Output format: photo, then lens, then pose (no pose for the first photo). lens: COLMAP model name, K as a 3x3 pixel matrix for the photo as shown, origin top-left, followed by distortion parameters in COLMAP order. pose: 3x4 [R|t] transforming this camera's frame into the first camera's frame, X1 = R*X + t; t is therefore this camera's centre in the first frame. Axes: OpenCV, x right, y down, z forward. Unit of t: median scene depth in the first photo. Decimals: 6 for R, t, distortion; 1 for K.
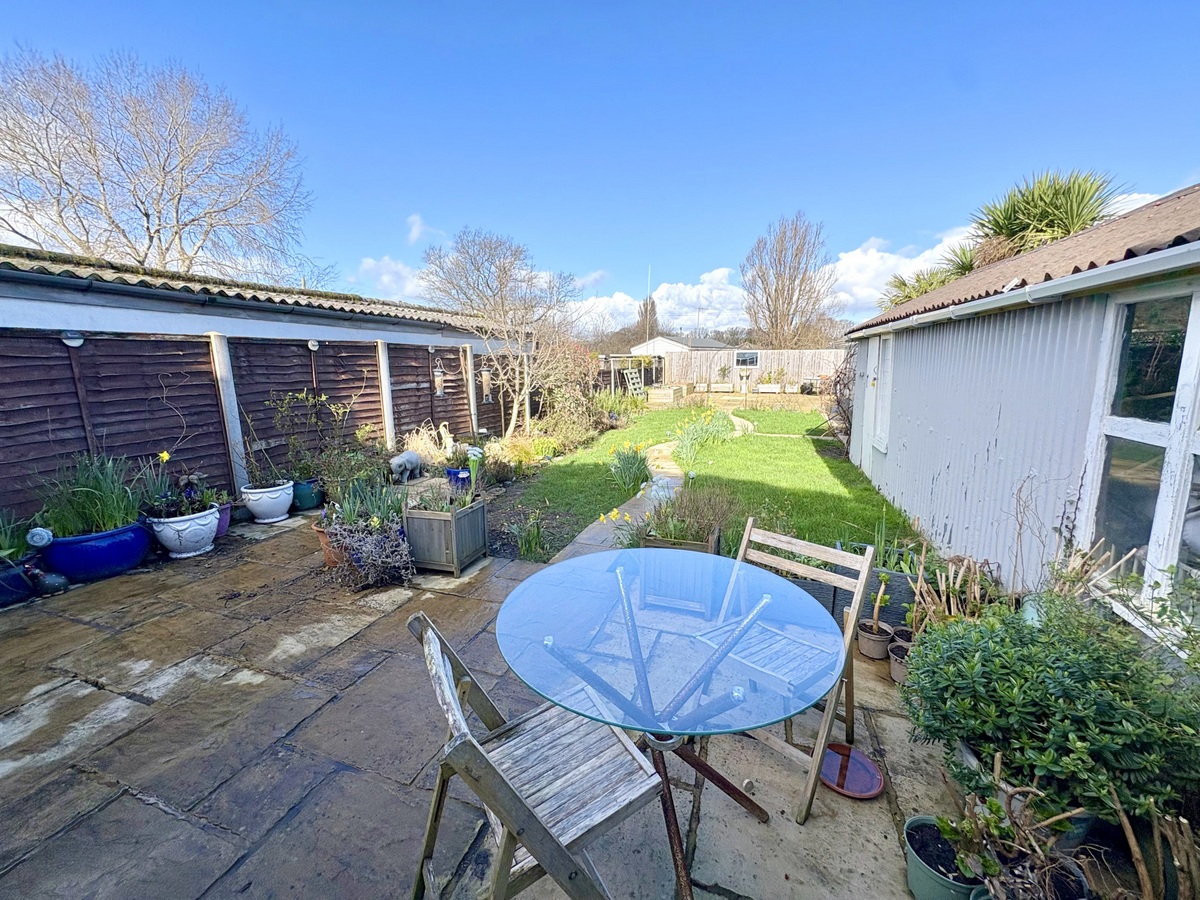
lens RADIAL K [[476.9, 0, 599.3], [0, 476.9, 452.8], [0, 0, 1]] dist [0.000522, -0.000379]
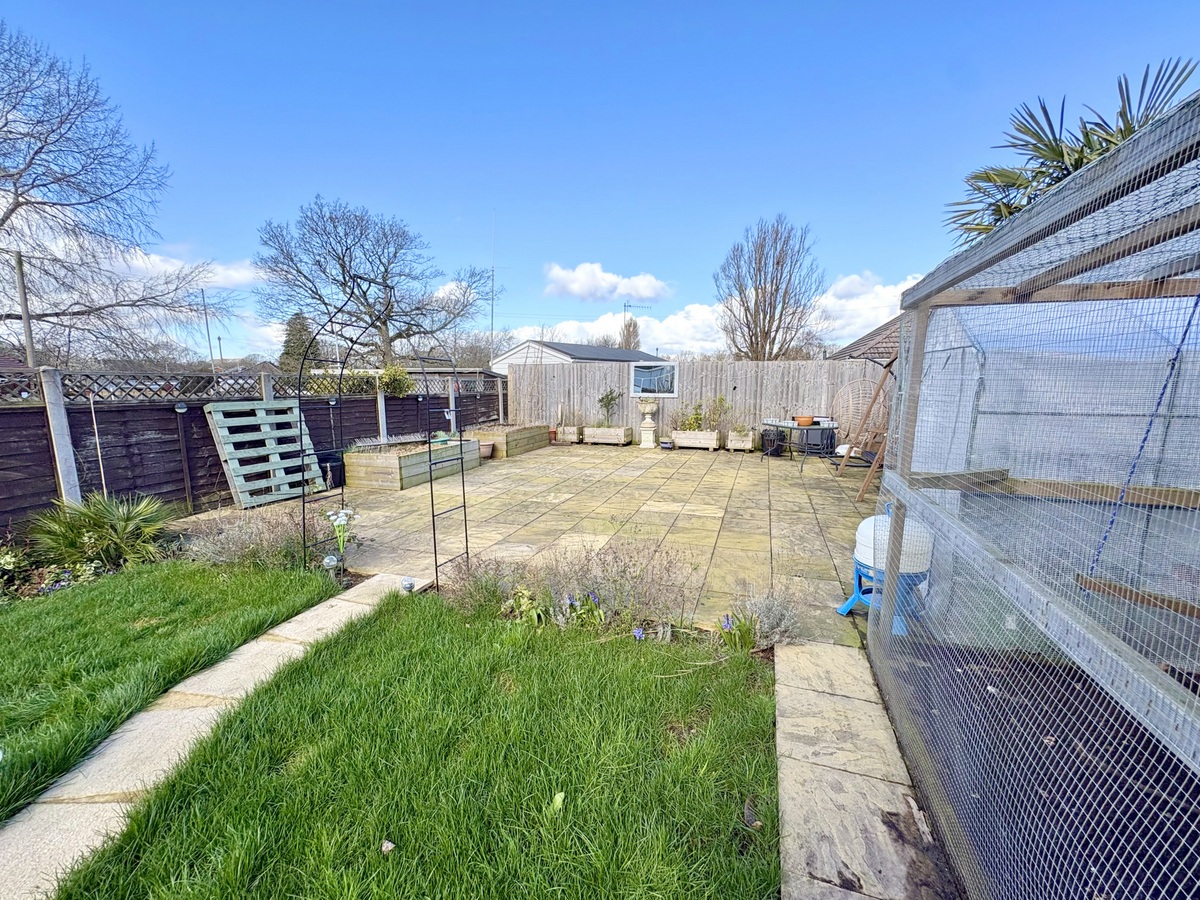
lens RADIAL K [[476.9, 0, 599.3], [0, 476.9, 452.8], [0, 0, 1]] dist [0.000522, -0.000379]
pose [[0.999803, 0.007324, 0.018469, 0.103348], [-0.006467, 0.998918, -0.046063, -0.040720], [-0.018786, 0.045934, 0.998768, 0.214473]]
